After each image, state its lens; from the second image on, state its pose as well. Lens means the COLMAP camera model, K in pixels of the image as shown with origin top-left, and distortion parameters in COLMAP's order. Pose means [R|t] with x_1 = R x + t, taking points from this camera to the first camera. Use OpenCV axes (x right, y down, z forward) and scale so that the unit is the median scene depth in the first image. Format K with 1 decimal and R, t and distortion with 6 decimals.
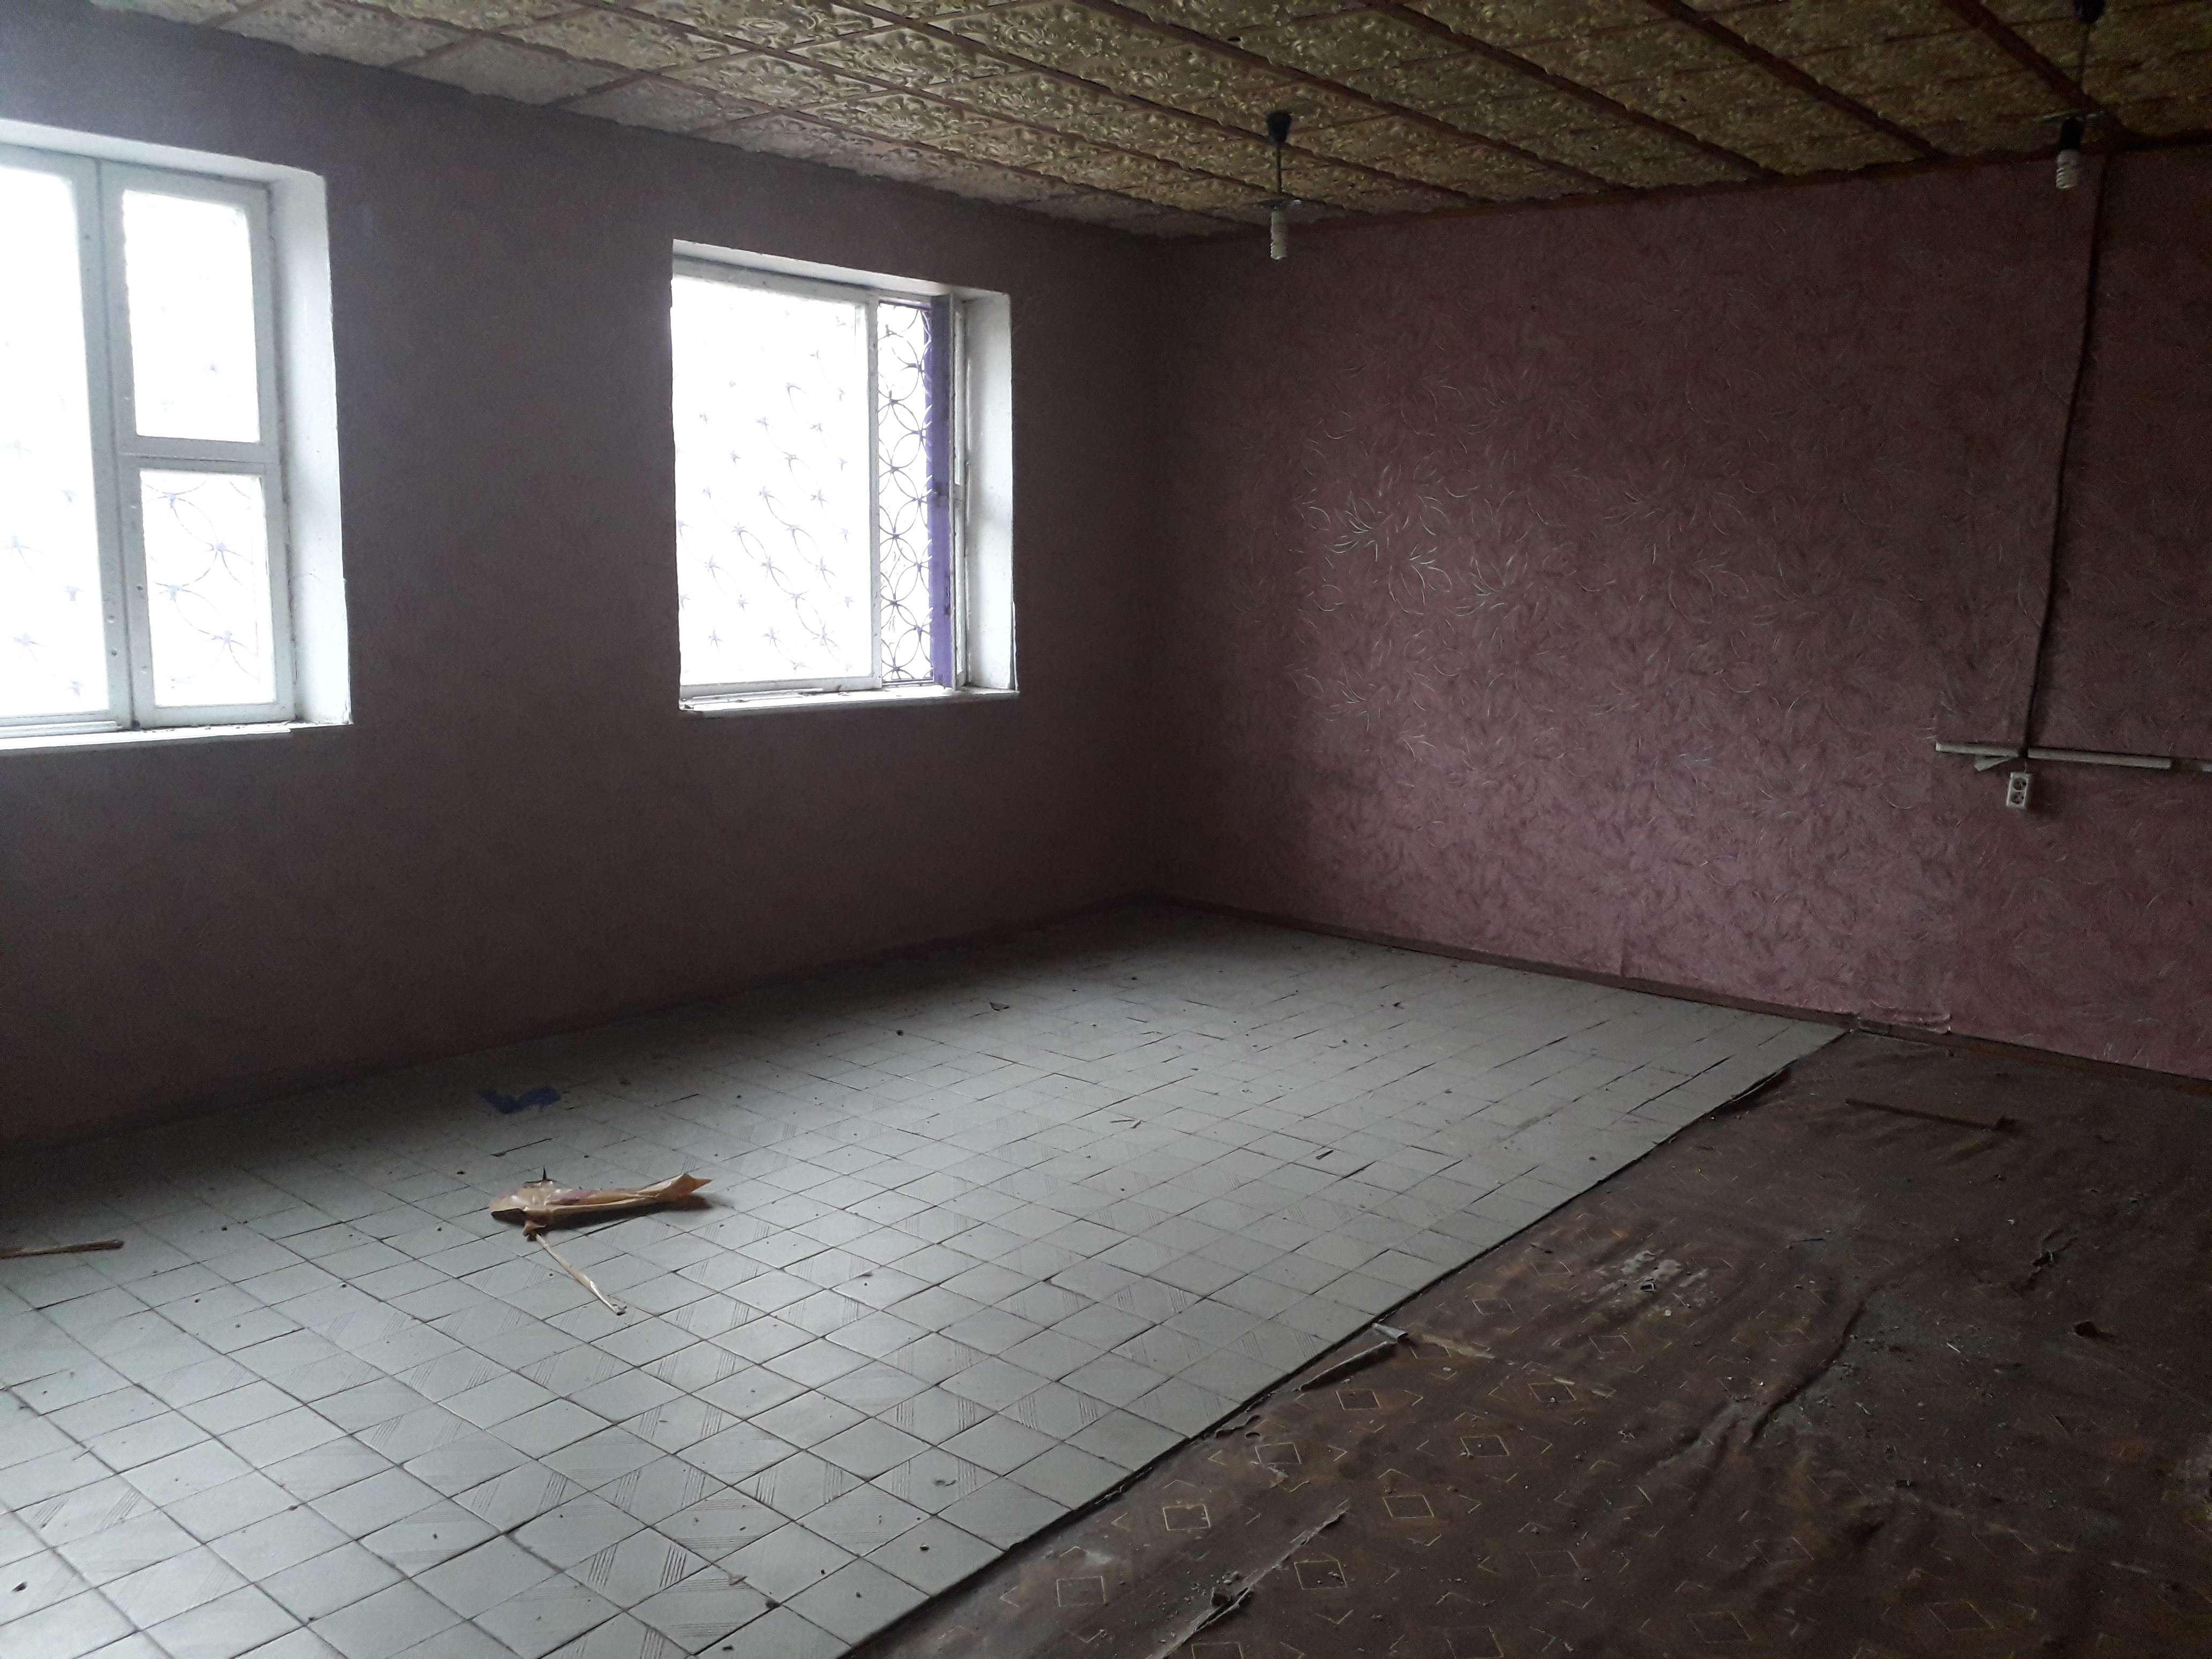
lens RADIAL K [[1784.3, 0, 1084.4], [0, 1784.3, 817.5], [0, 0, 1]] dist [0.037610, -0.067055]
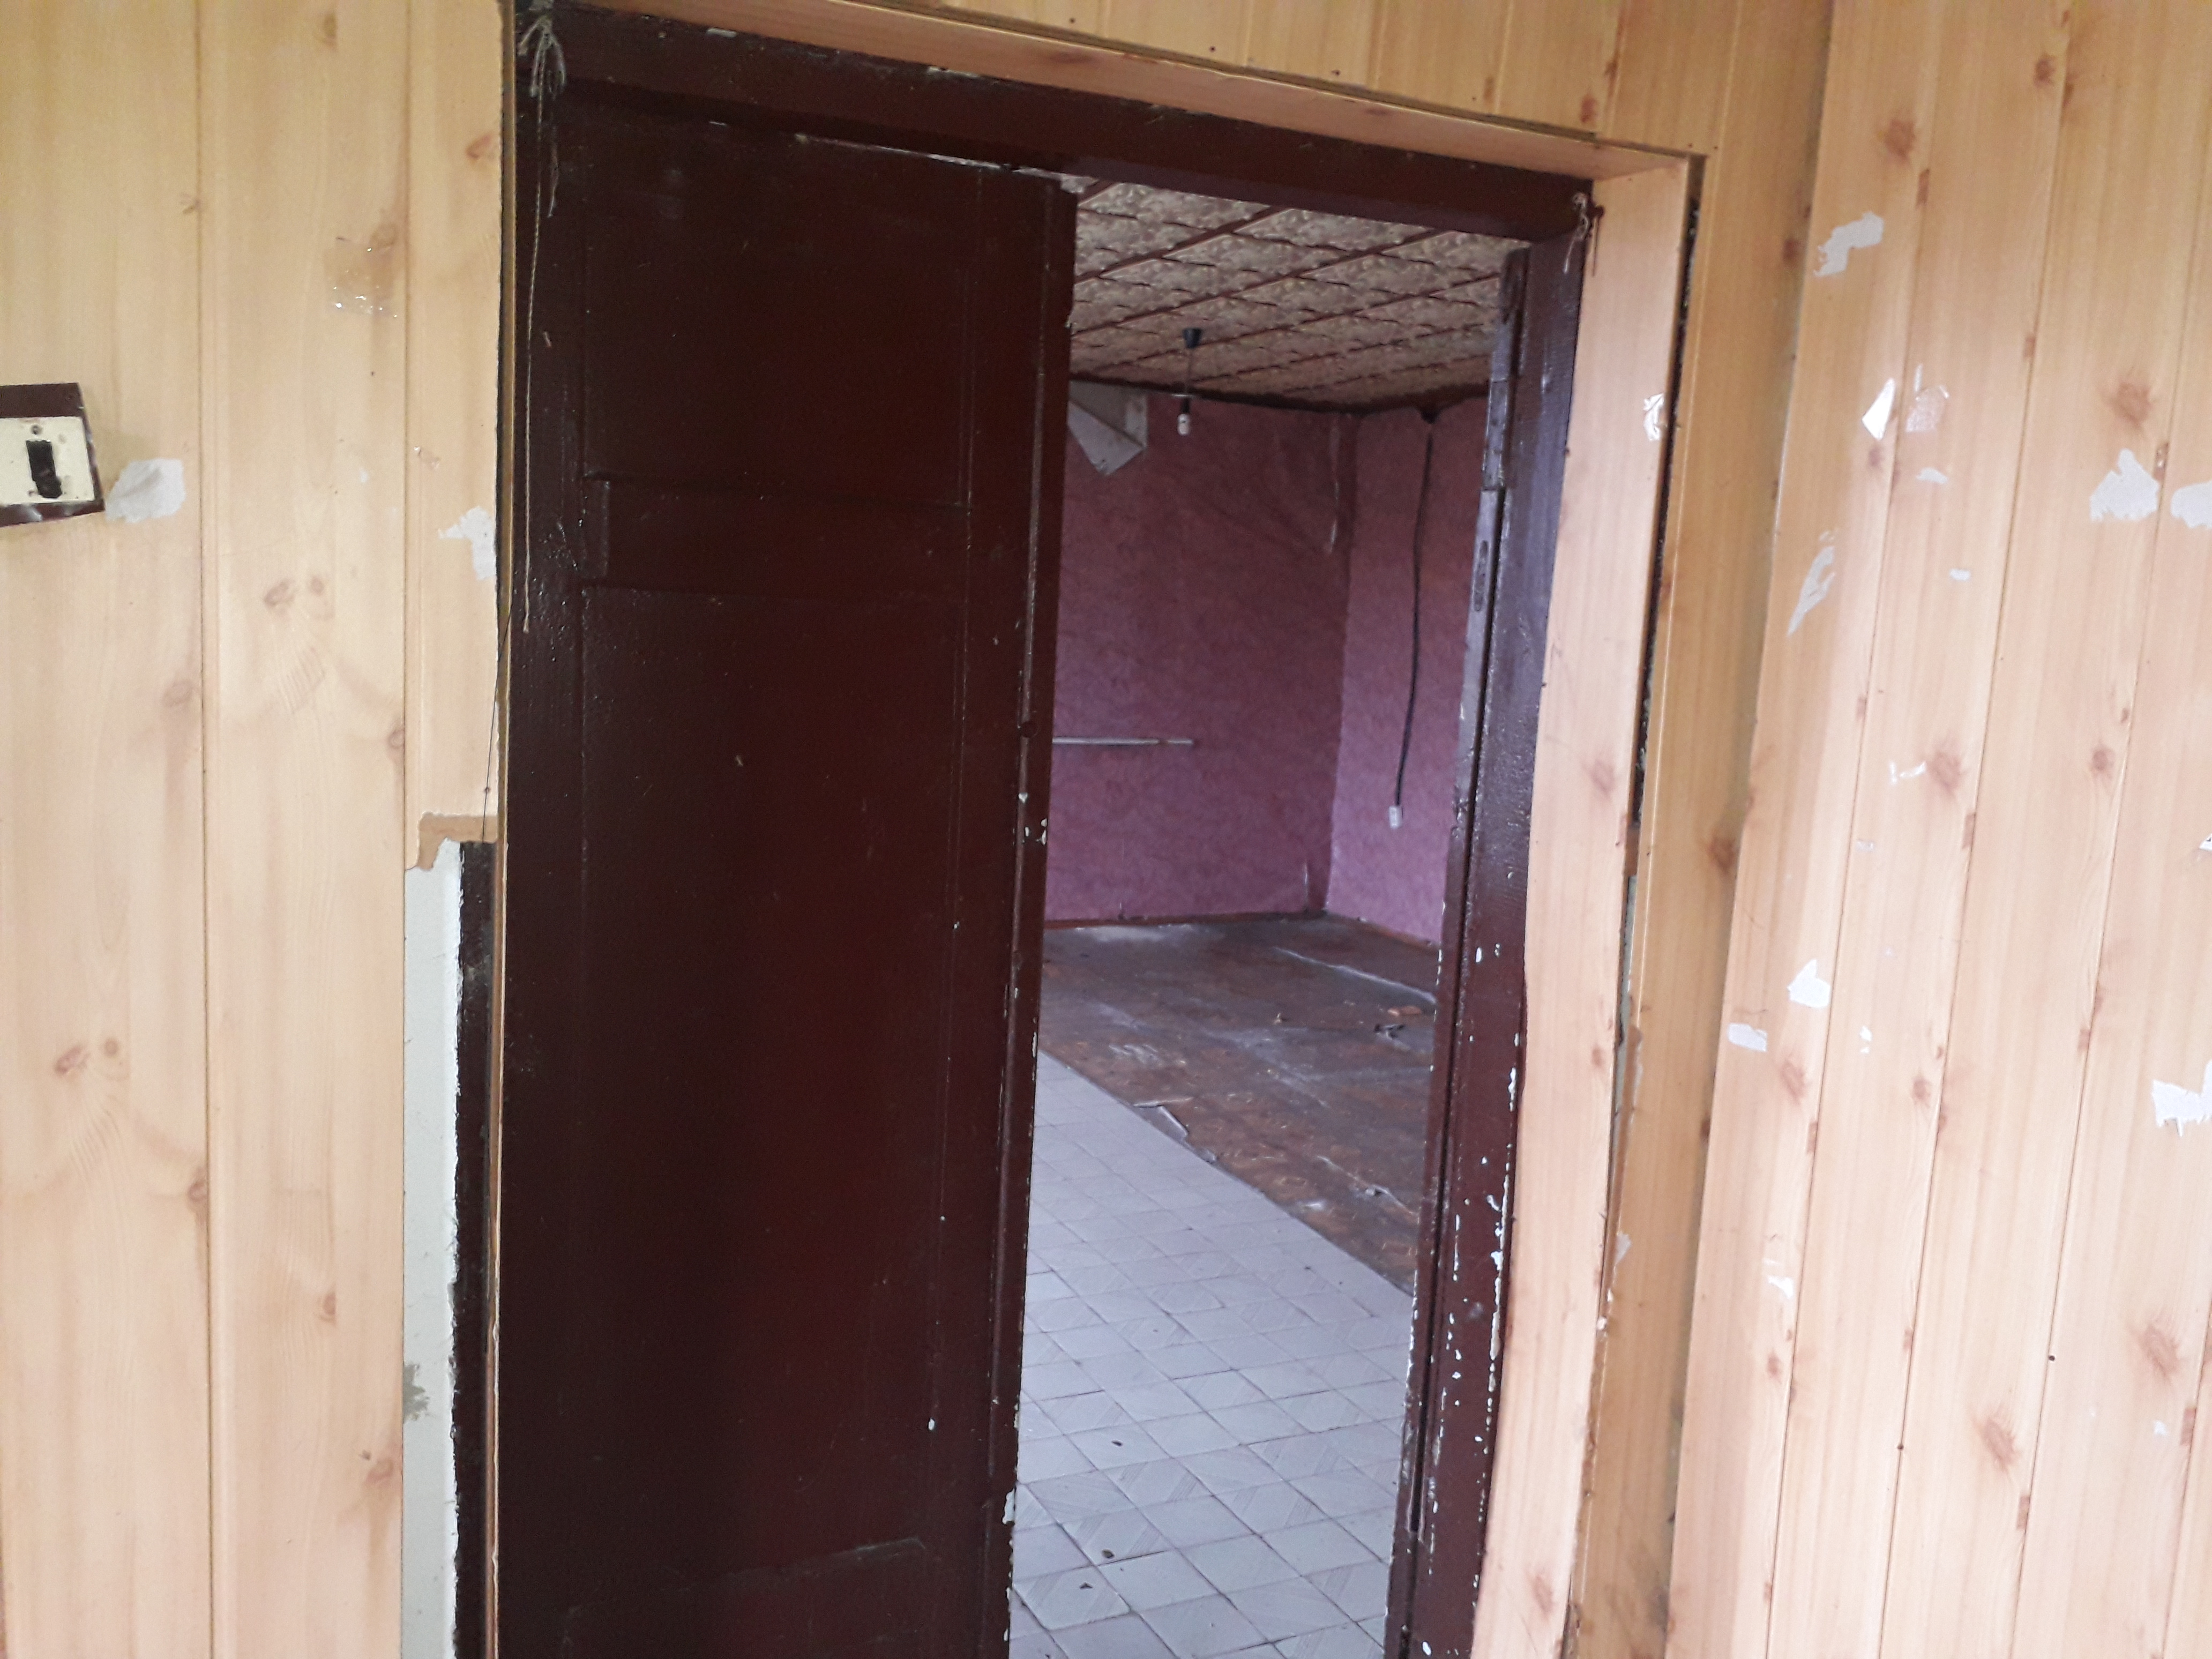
lens RADIAL K [[1784.3, 0, 1059.5], [0, 1784.3, 866.4], [0, 0, 1]] dist [0.037610, -0.067055]
pose [[0.447067, -0.125710, 0.885623, -0.847089], [0.099116, 0.990941, 0.090625, -0.058553], [-0.888992, 0.047264, 0.455477, 0.196926]]
